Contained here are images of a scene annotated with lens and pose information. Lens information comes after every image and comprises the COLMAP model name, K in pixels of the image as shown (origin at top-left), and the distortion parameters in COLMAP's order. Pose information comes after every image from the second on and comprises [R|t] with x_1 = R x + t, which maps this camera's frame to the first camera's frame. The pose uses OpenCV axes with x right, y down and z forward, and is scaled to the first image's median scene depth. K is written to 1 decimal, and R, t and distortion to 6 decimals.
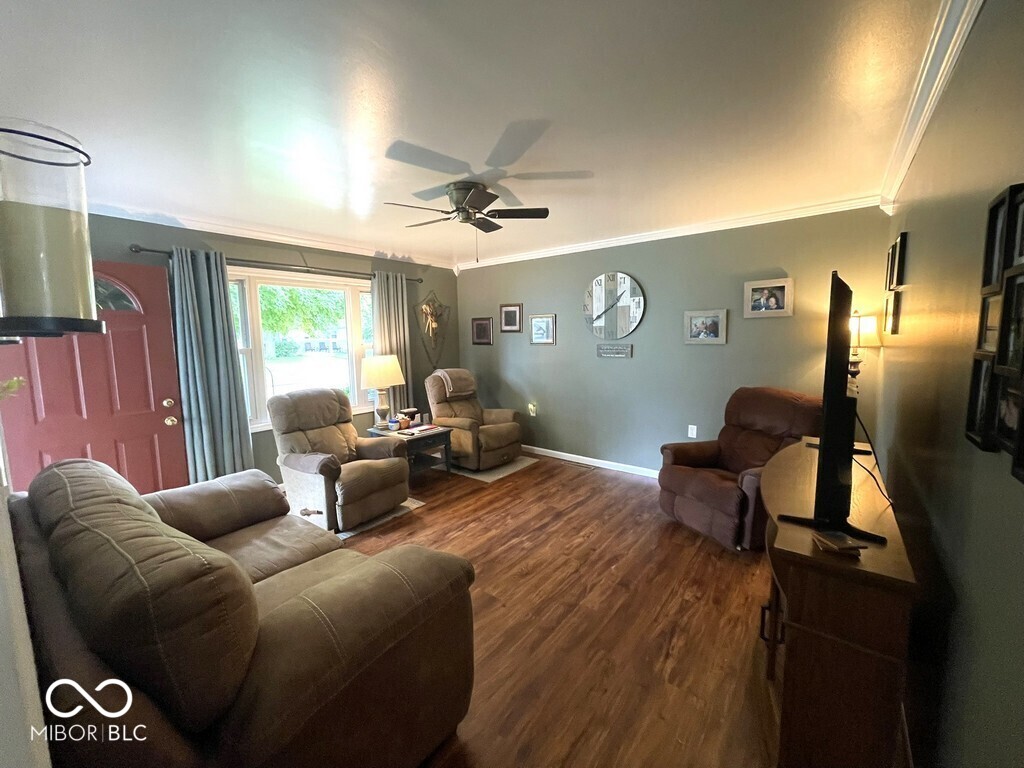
lens RADIAL K [[413.8, 0, 512.1], [0, 413.8, 383.2], [0, 0, 1]] dist [-0.002550, -0.000982]
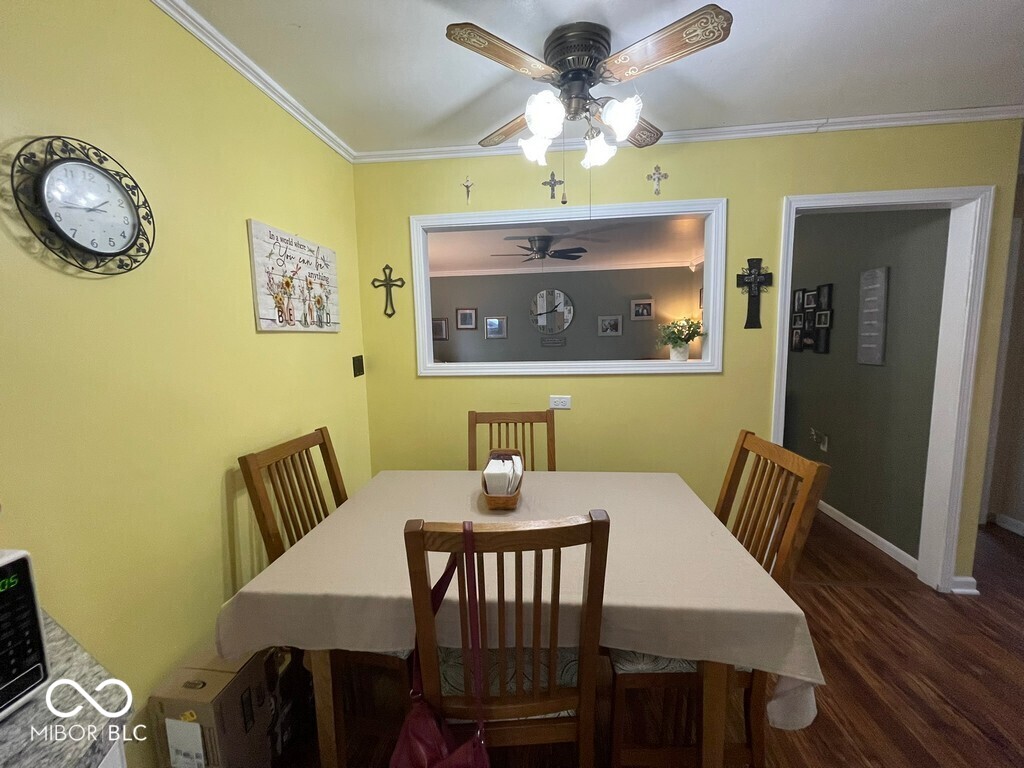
lens RADIAL K [[413.8, 0, 507.0], [0, 413.8, 378.7], [0, 0, 1]] dist [-0.002550, -0.000982]
pose [[0.857520, -0.060487, 0.510882, -0.701705], [0.069405, 0.997587, 0.001615, 0.044245], [-0.509747, 0.034073, 0.859650, -0.208365]]
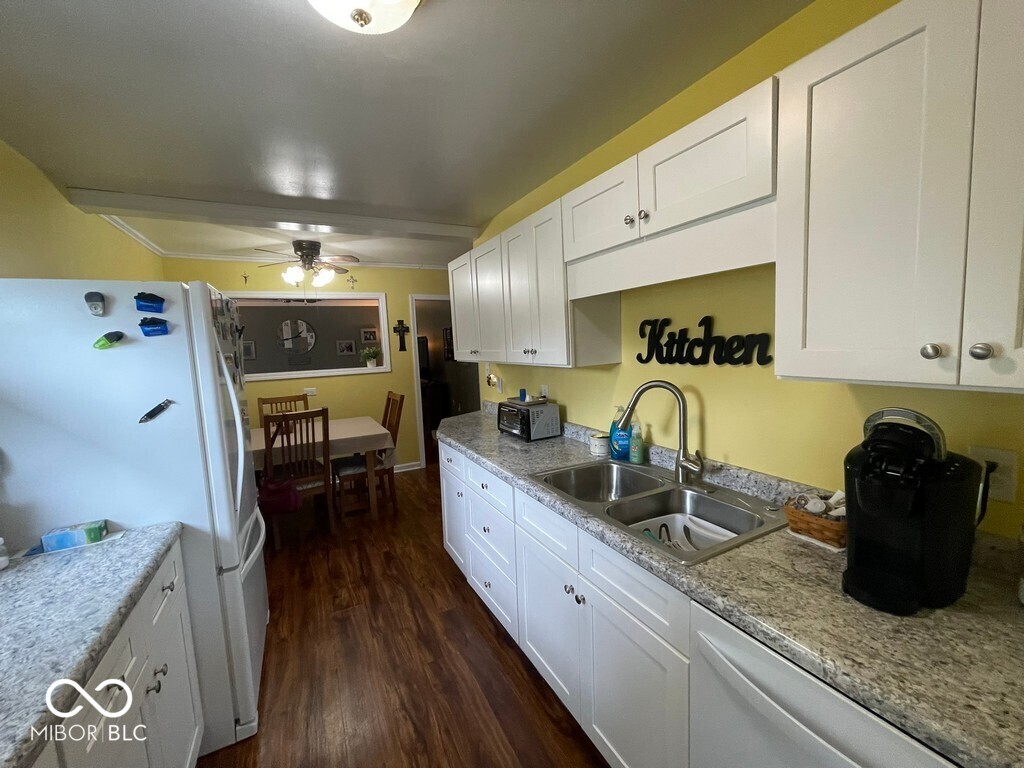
lens RADIAL K [[413.8, 0, 509.3], [0, 413.8, 381.6], [0, 0, 1]] dist [-0.002550, -0.000982]
pose [[0.426265, -0.085080, 0.900589, -1.089230], [0.136801, 0.990180, 0.028793, 0.095425], [-0.894194, 0.110928, 0.433718, -0.680903]]
